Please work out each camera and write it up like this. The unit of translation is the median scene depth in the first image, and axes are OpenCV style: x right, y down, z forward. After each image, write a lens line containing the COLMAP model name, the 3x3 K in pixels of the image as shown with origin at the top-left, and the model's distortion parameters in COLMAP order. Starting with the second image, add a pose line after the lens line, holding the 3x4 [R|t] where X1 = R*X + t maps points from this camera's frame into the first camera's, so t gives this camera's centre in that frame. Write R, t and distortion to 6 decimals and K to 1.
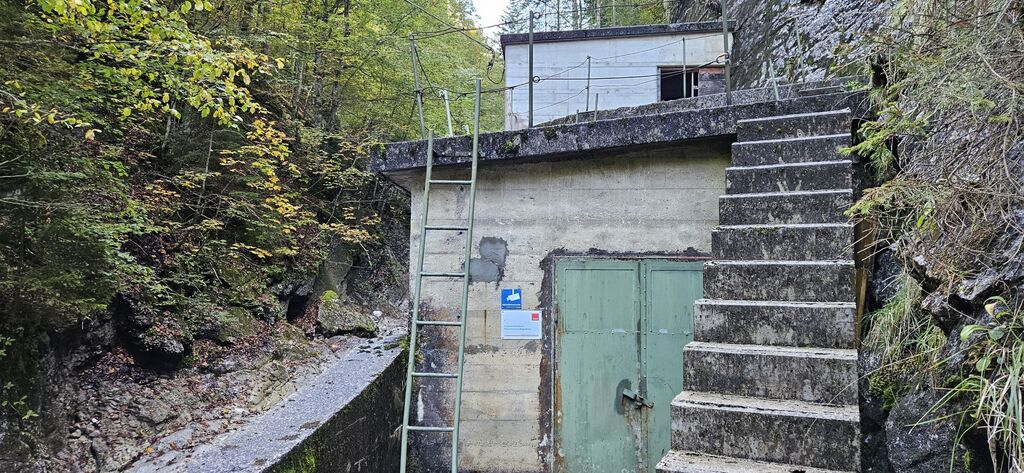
lens RADIAL K [[699.3, 0, 512.0], [0, 699.3, 236.5], [0, 0, 1]] dist [0.104335, -0.069863]
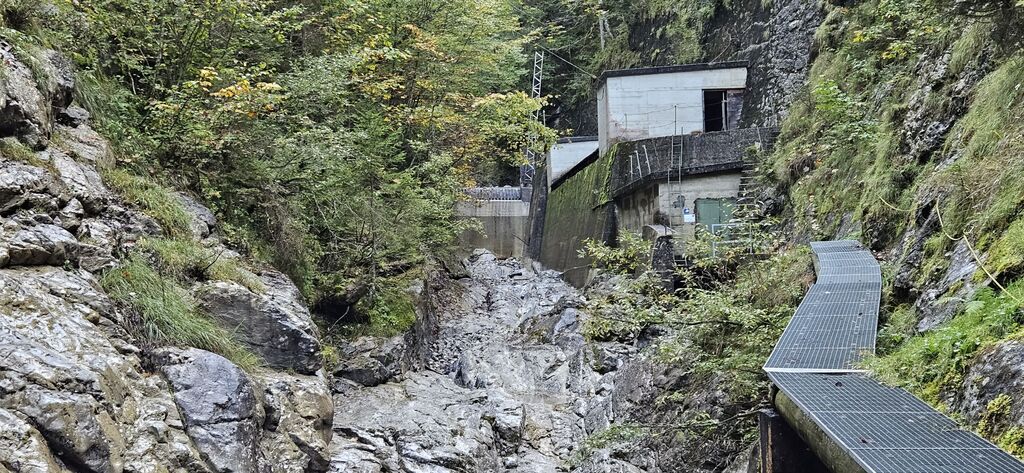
lens RADIAL K [[1386.7, 0, 512.0], [0, 1386.7, 236.5], [0, 0, 1]] dist [0.130927, -0.014255]
pose [[0.993032, -0.031152, 0.113649, -1.725454], [0.028679, 0.999316, 0.023327, 0.020552], [-0.114298, -0.019906, 0.993247, -6.111316]]
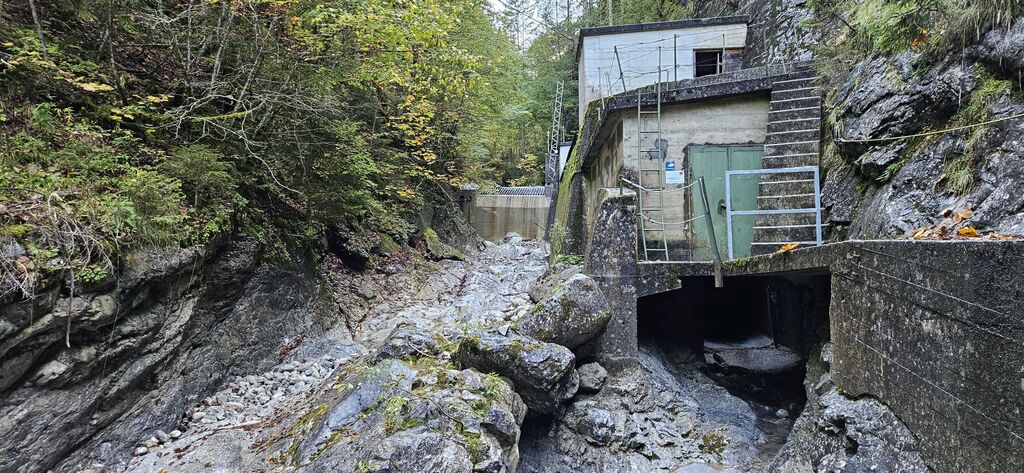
lens RADIAL K [[699.3, 0, 512.0], [0, 699.3, 236.5], [0, 0, 1]] dist [0.104335, -0.069863]
pose [[0.999709, -0.022308, 0.009199, -0.508840], [0.021990, 0.999202, 0.033335, 0.218423], [-0.009935, -0.033123, 0.999402, -1.197256]]
